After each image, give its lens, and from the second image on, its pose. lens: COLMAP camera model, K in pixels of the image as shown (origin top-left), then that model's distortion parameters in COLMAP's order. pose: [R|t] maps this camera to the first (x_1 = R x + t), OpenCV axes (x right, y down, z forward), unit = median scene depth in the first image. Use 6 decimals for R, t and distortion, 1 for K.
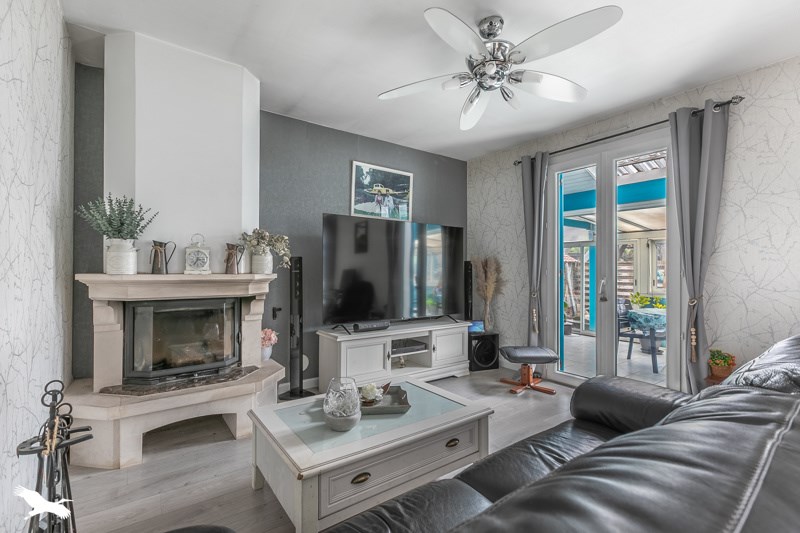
lens RADIAL K [[350.9, 0, 398.9], [0, 350.9, 266.5], [0, 0, 1]] dist [0.000278, 0.000016]
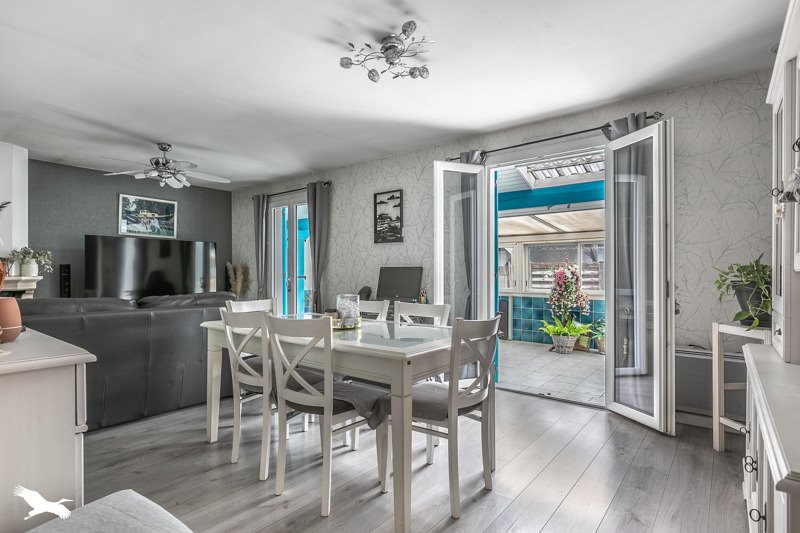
lens RADIAL K [[411.8, 0, 402.4], [0, 411.8, 273.0], [0, 0, 1]] dist [0.001822, -0.000071]
pose [[0.966571, -0.004940, 0.256351, 0.524018], [0.002854, 0.999960, 0.008507, -0.003125], [-0.256383, -0.007491, 0.966546, -0.843730]]
